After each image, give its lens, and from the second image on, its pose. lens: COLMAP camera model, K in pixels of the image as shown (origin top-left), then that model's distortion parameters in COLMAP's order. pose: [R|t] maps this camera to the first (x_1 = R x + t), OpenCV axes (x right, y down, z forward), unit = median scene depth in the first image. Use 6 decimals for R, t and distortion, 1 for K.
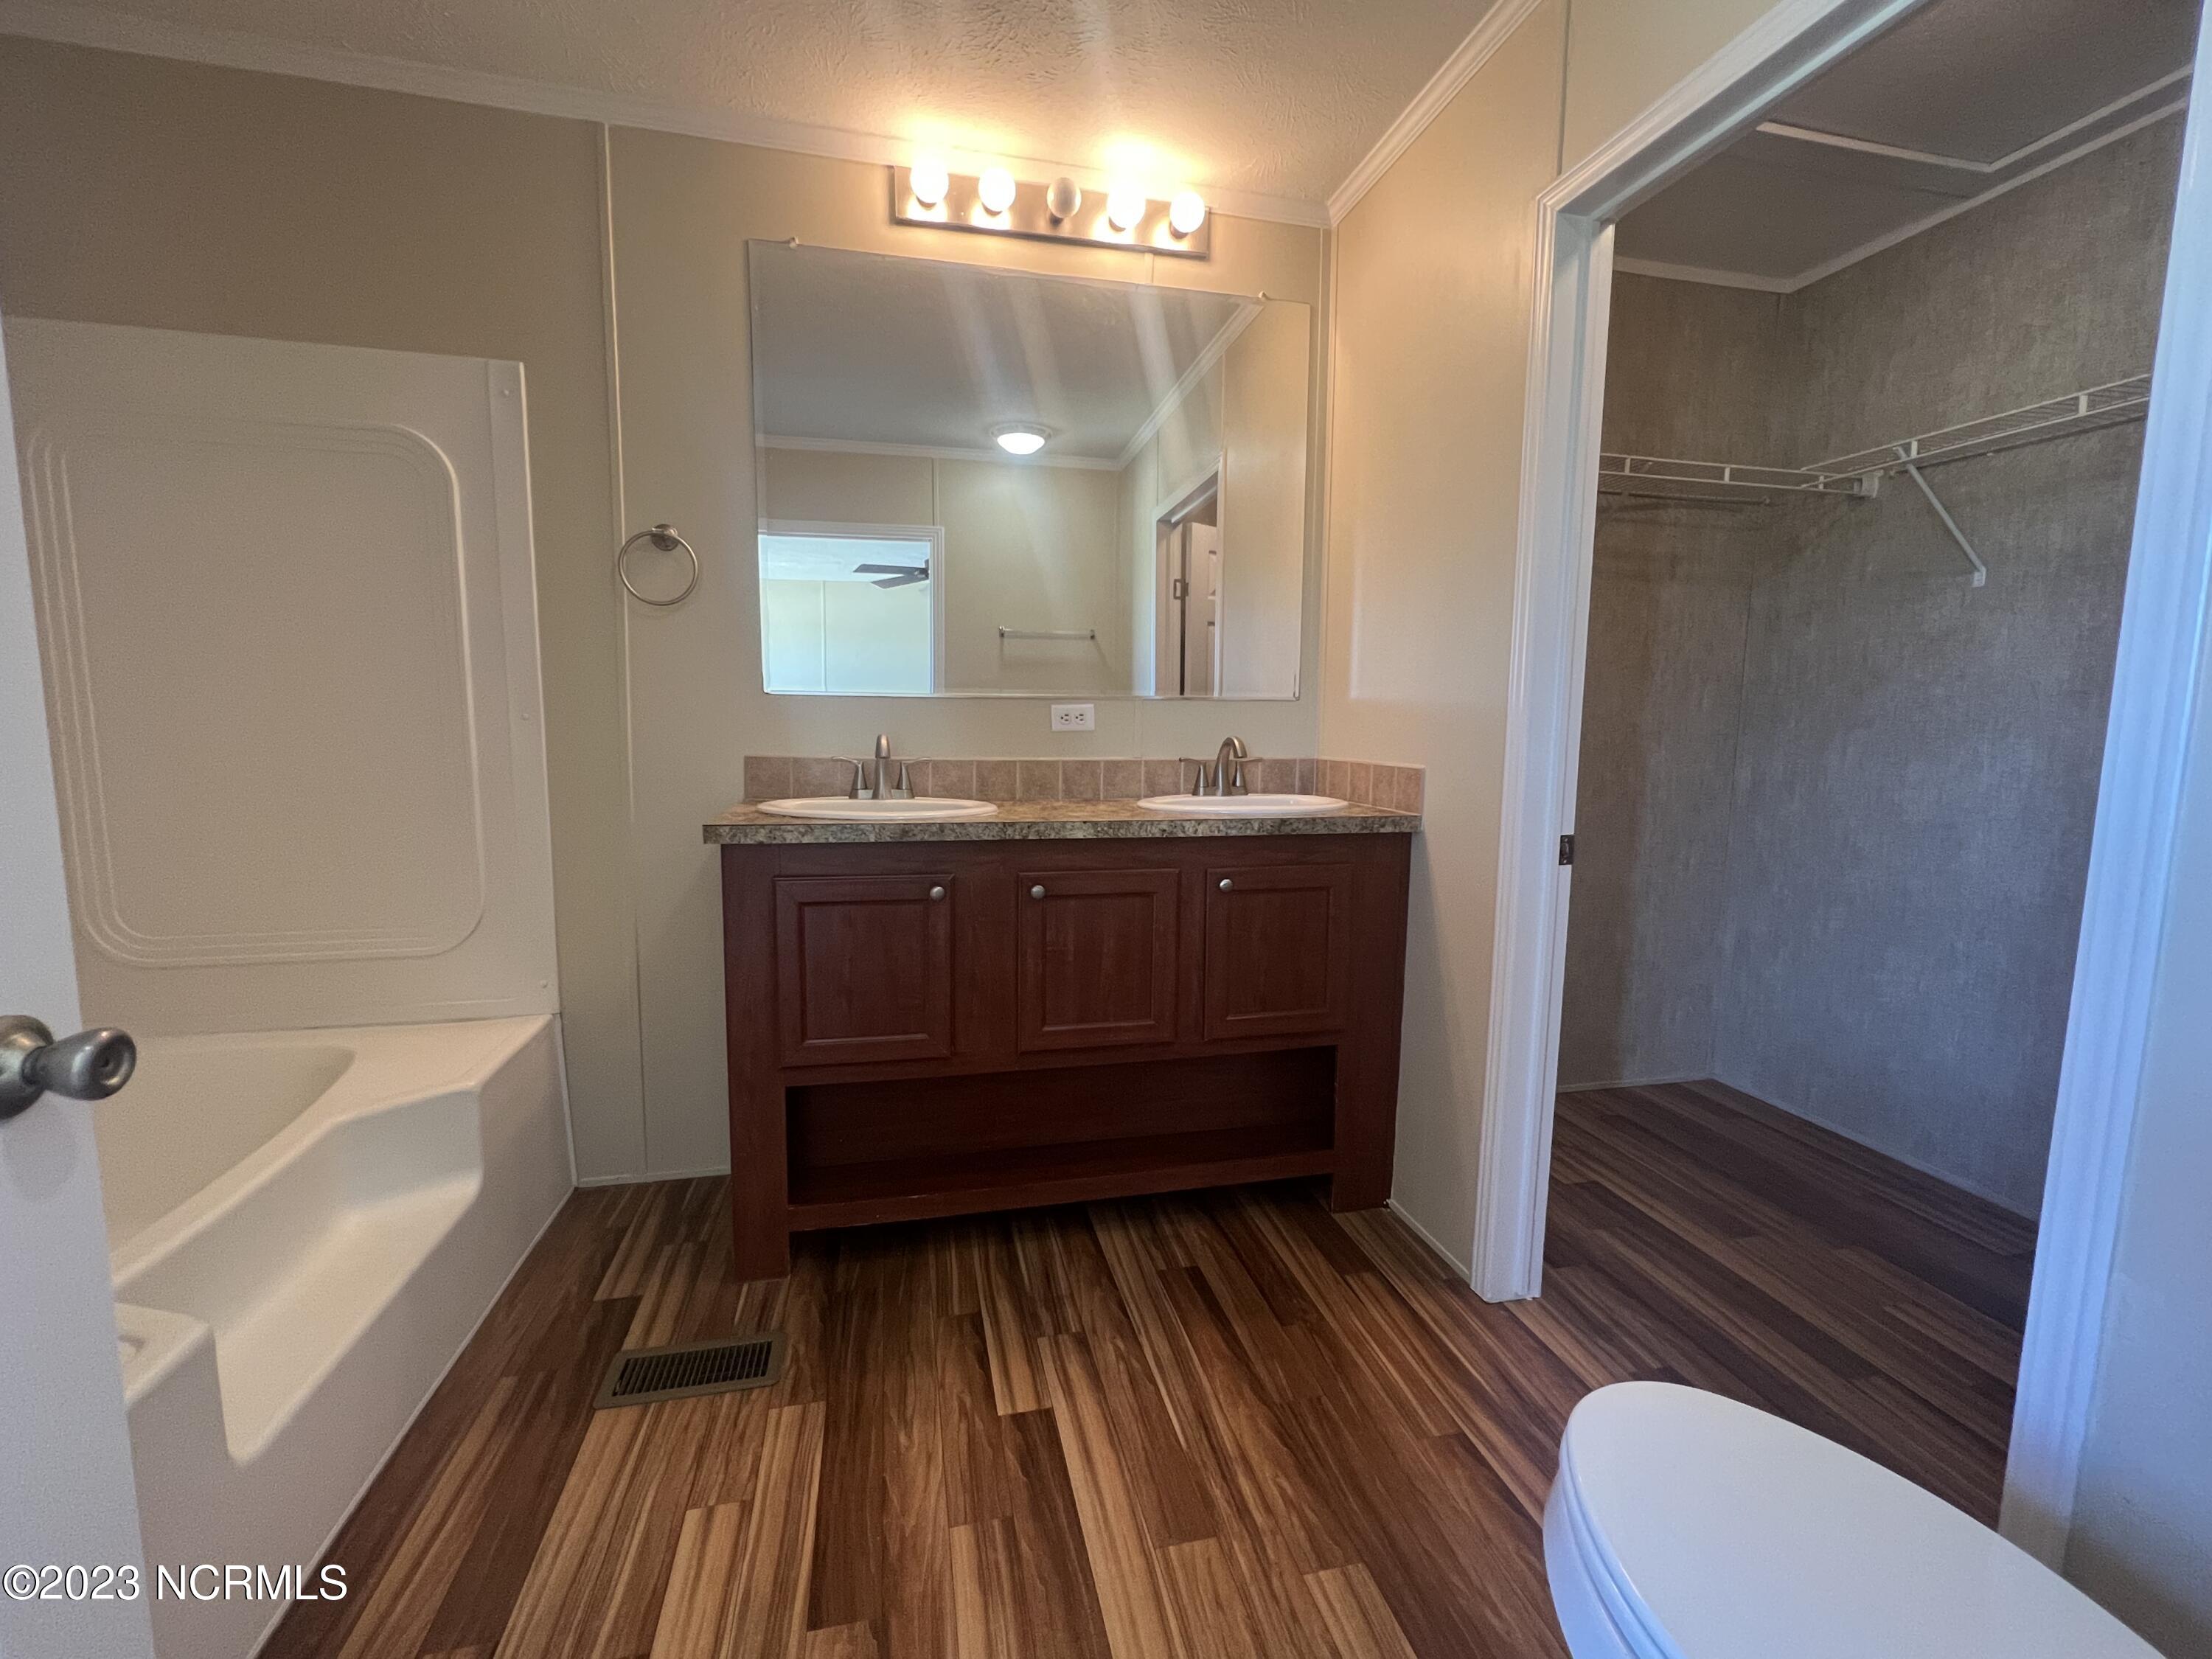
lens RADIAL K [[910.0, 0, 1104.0], [0, 910.0, 820.1], [0, 0, 1]] dist [0.000285, 0.000060]
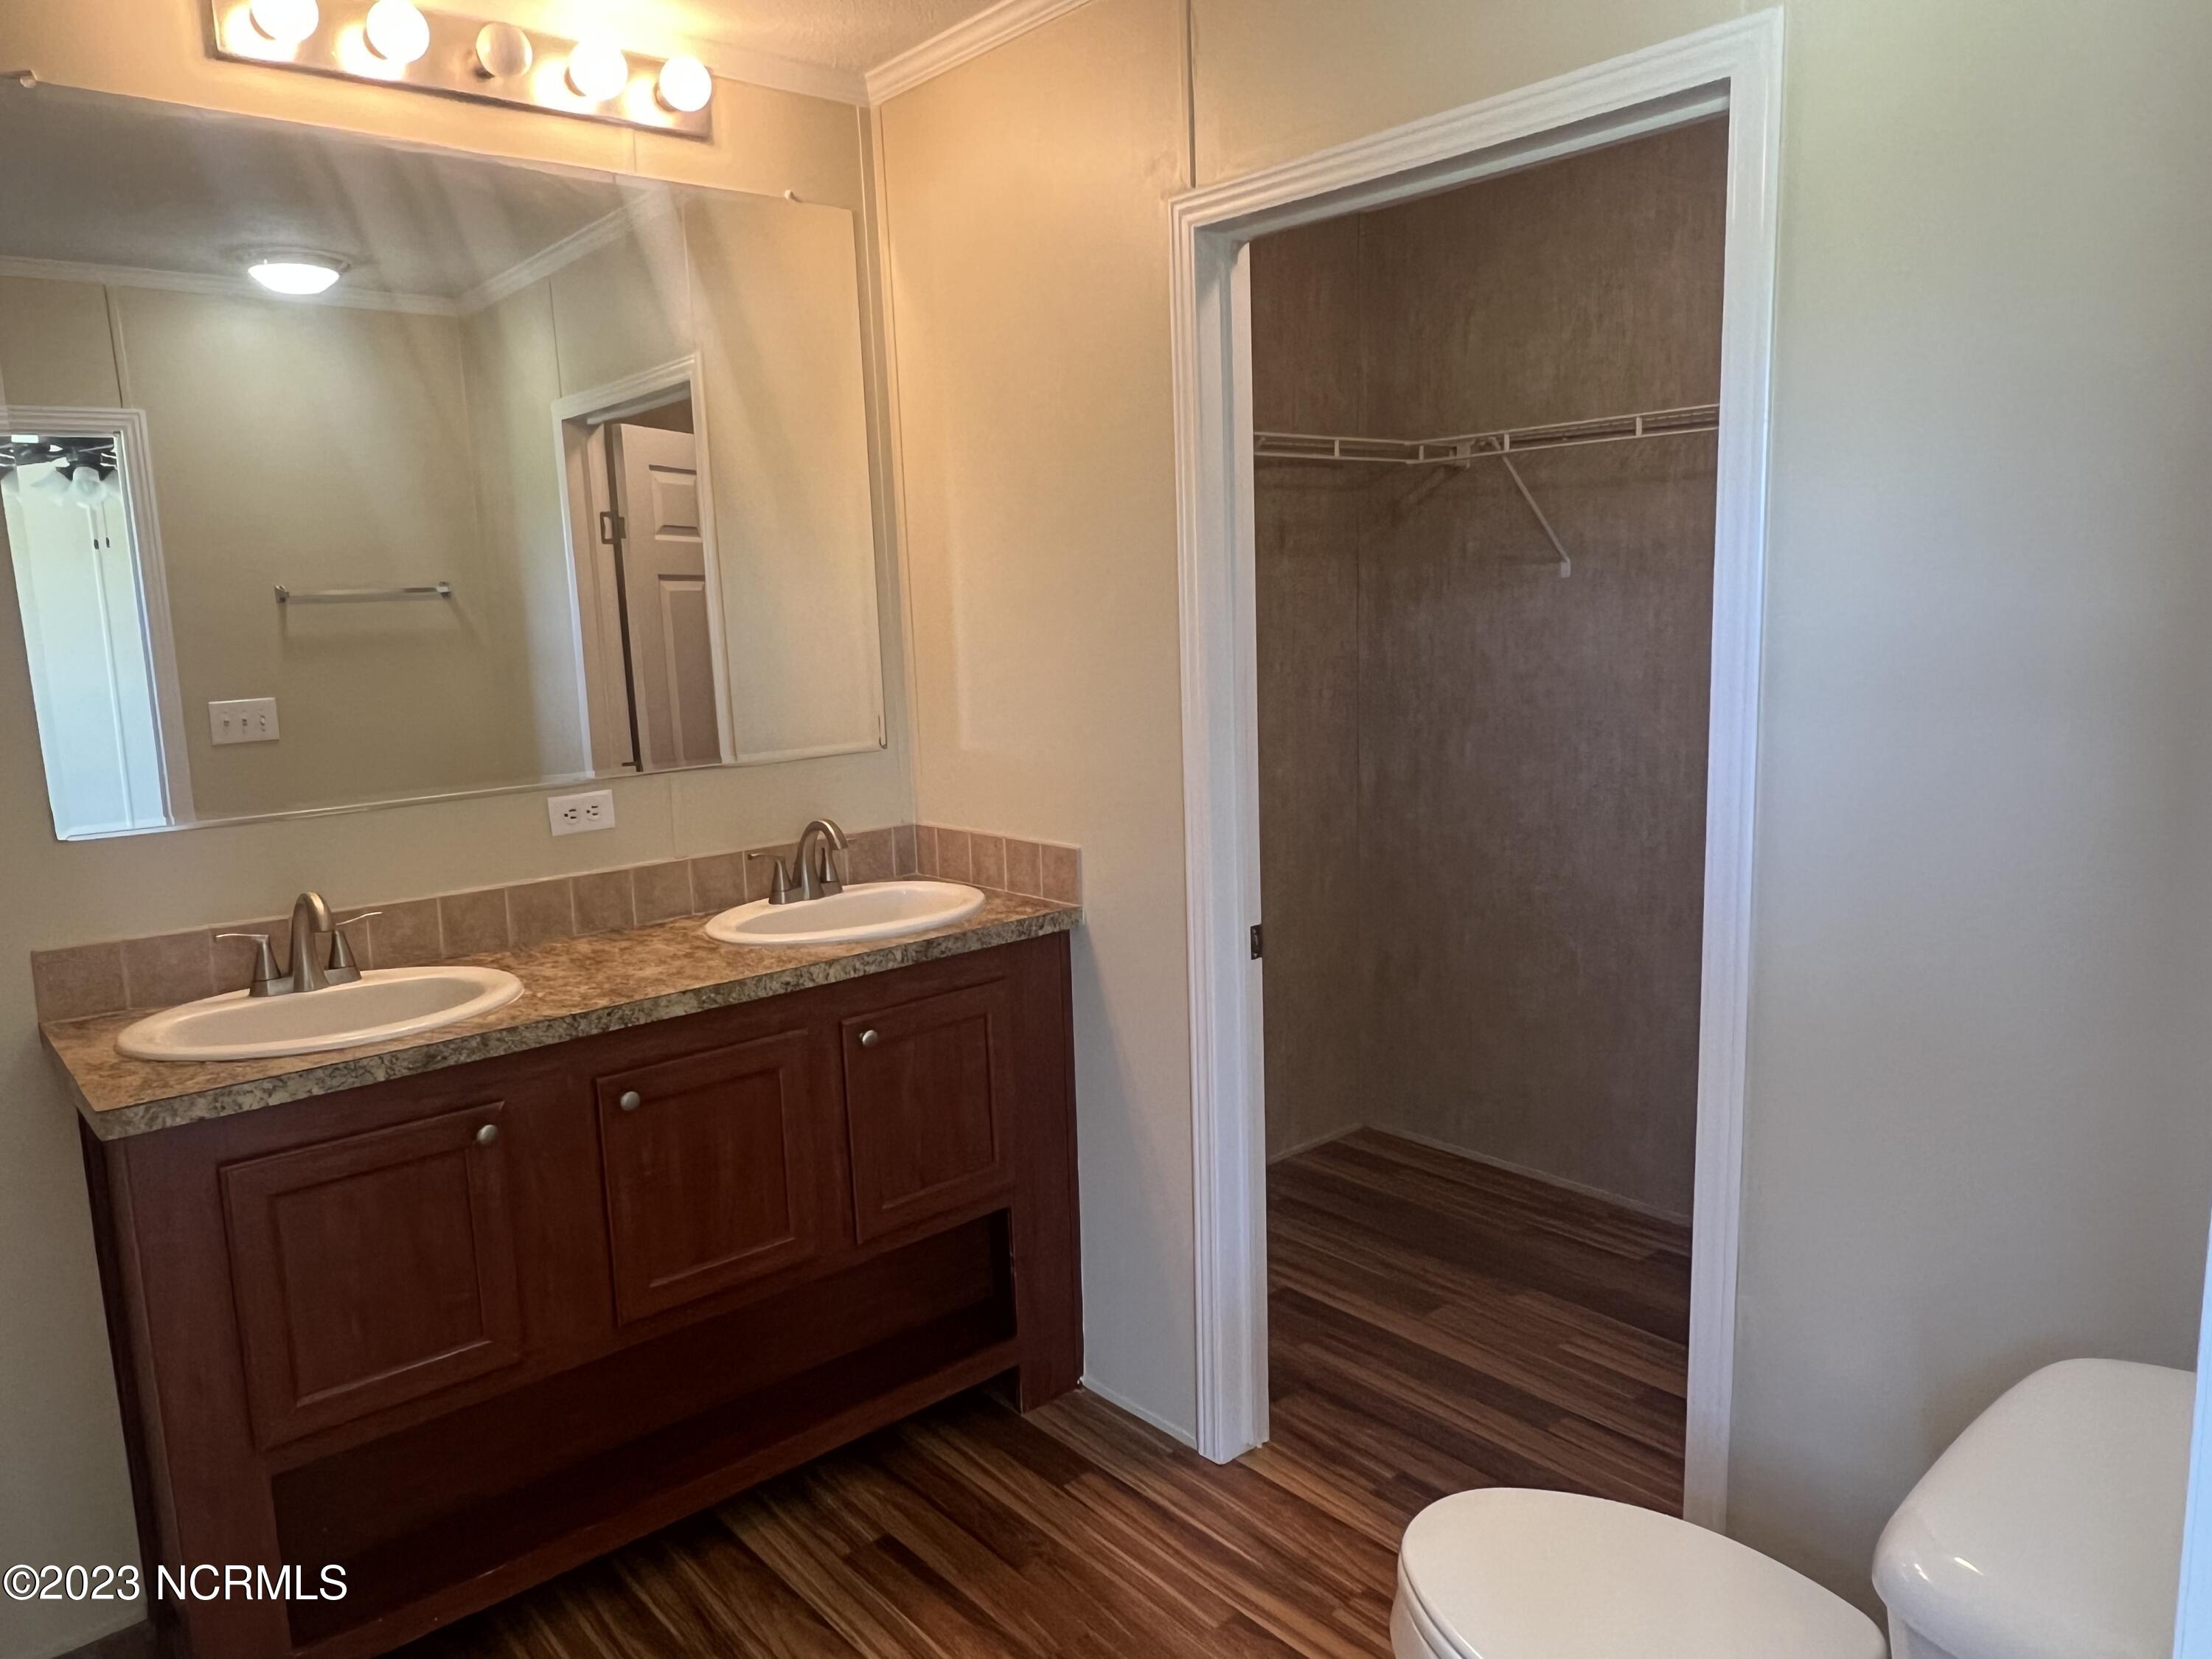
lens RADIAL K [[1486.4, 0, 1096.1], [0, 1486.4, 834.8], [0, 0, 1]] dist [0.001555, 0.000038]
pose [[0.883656, -0.115348, 0.453704, -0.243191], [0.095766, 0.993214, 0.065993, -0.161999], [-0.458237, -0.014866, 0.888706, -0.186350]]
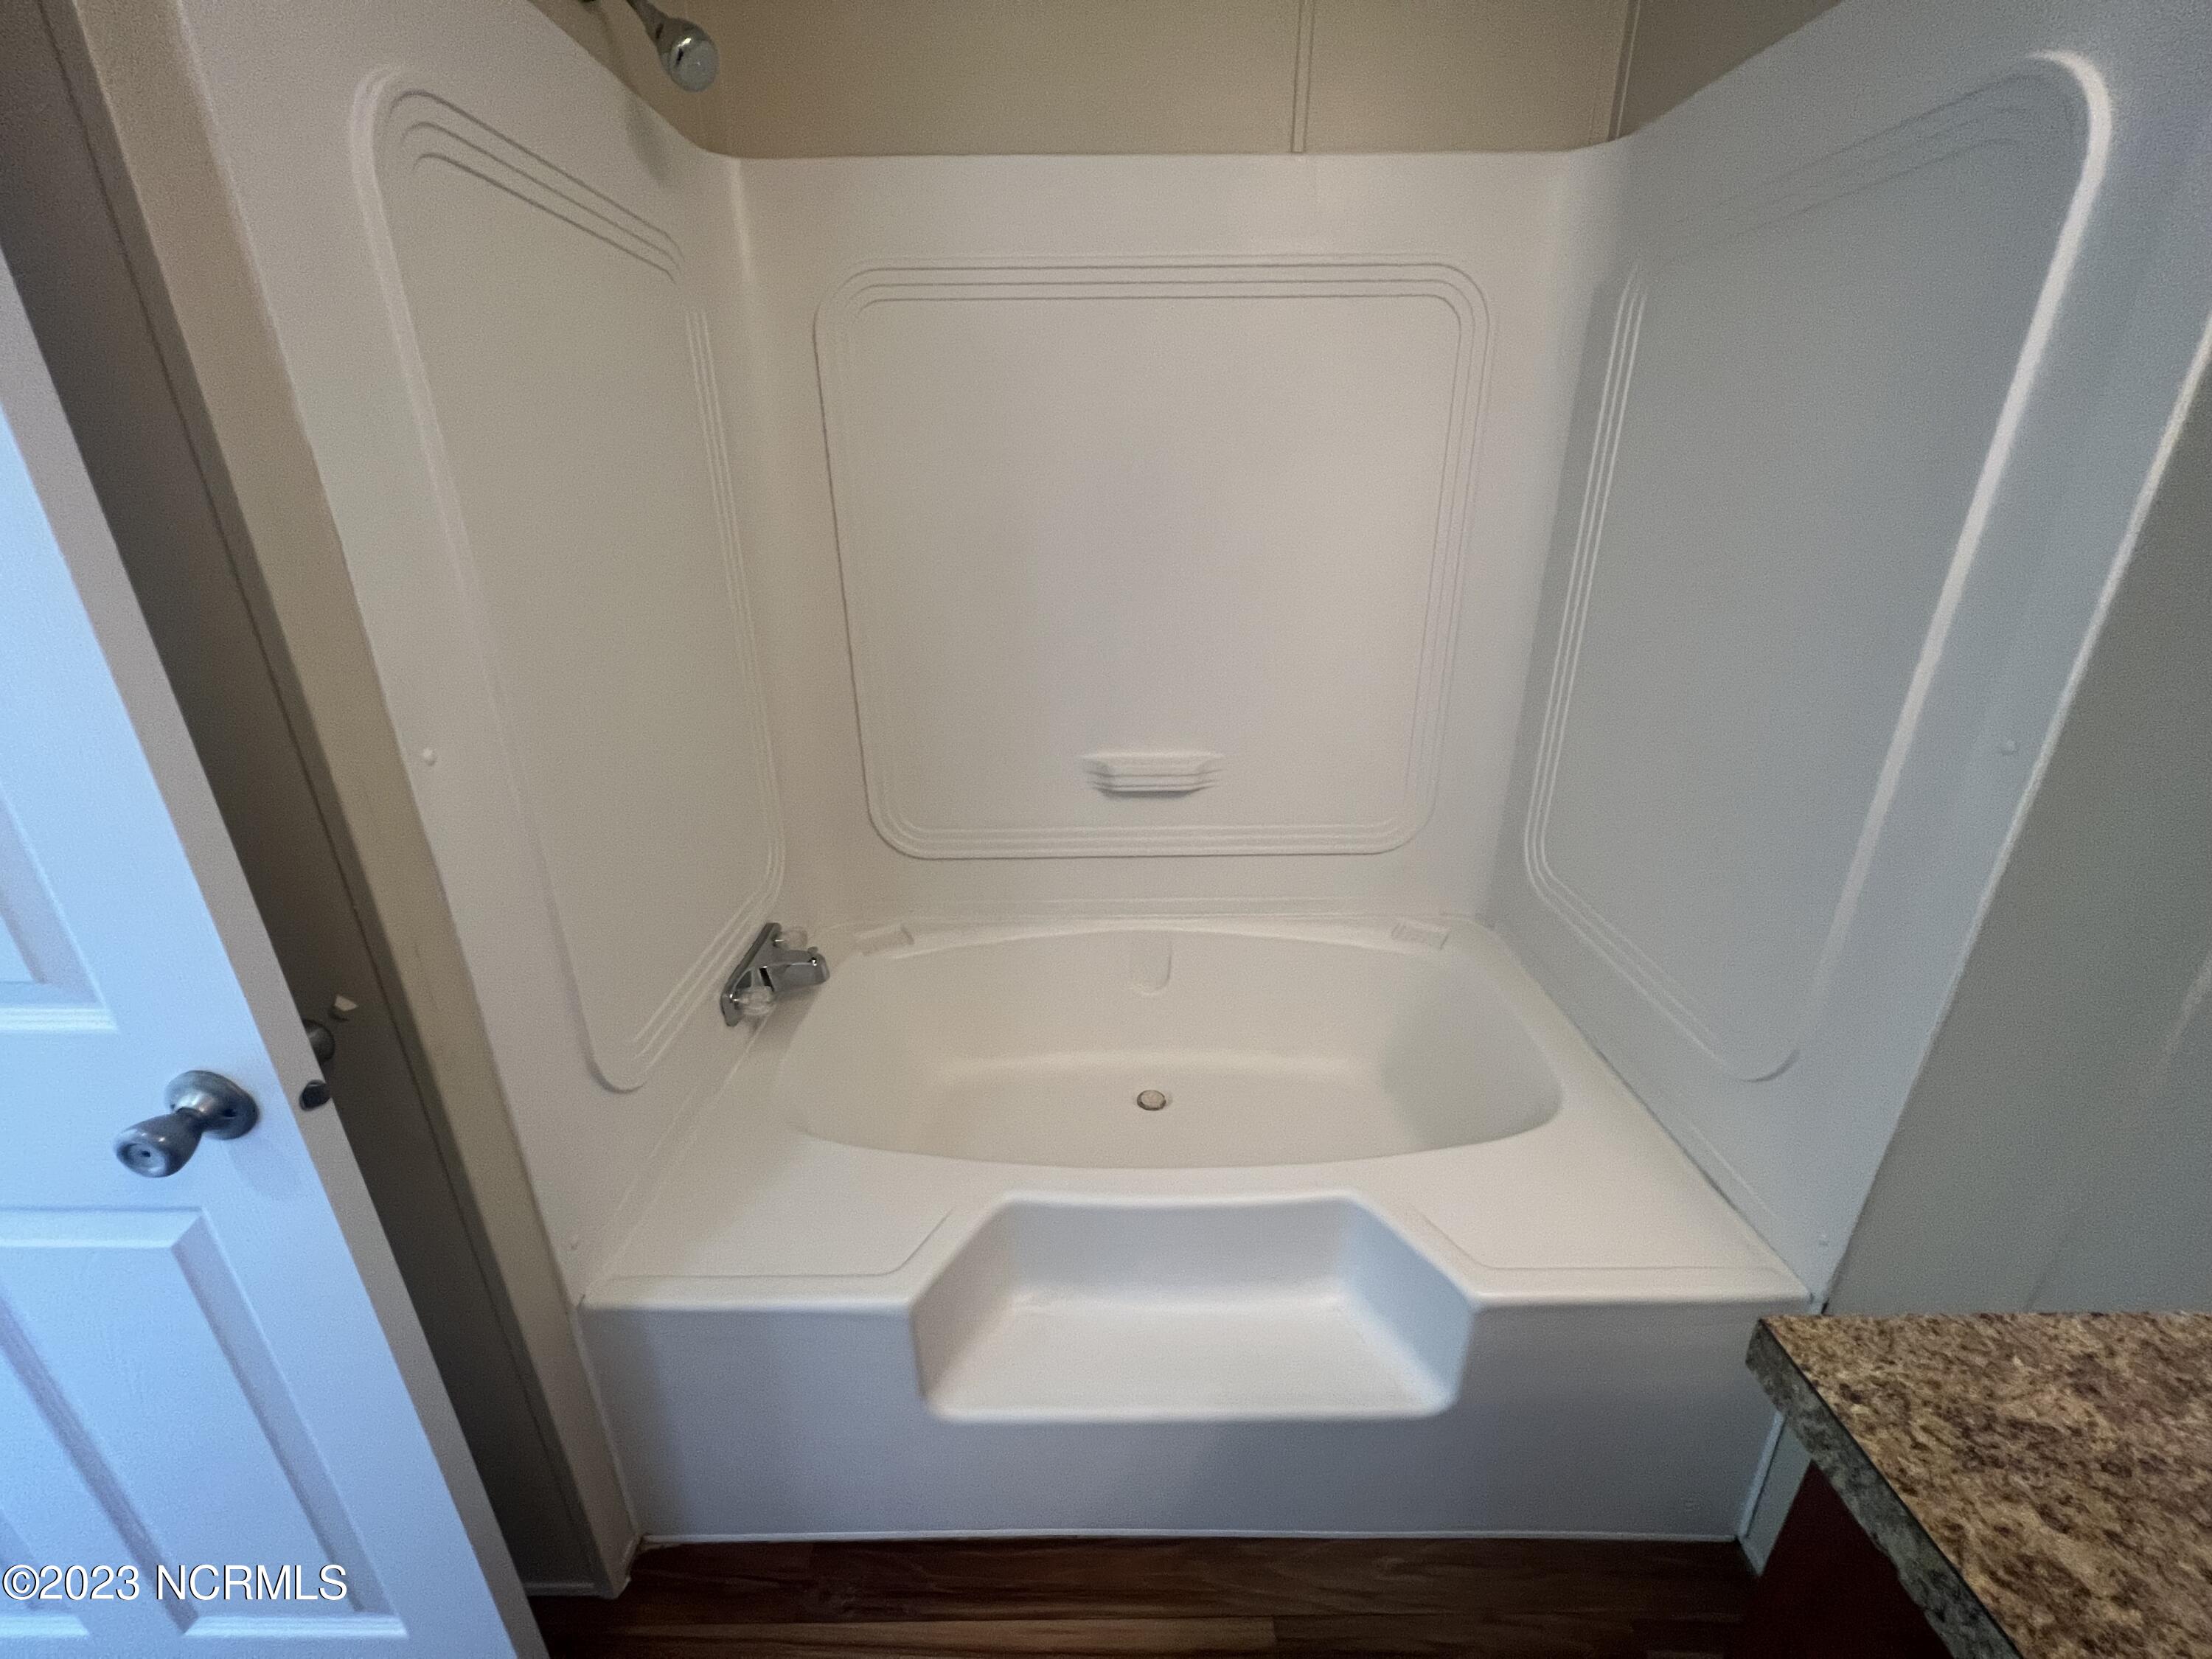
lens RADIAL K [[885.0, 0, 1100.8], [0, 885.0, 817.9], [0, 0, 1]] dist [-0.000278, 0.000078]
pose [[-0.220930, 0.341502, -0.913546, -0.154843], [-0.108993, 0.922179, 0.371087, -0.206110], [0.969180, 0.181555, -0.166516, 0.705505]]
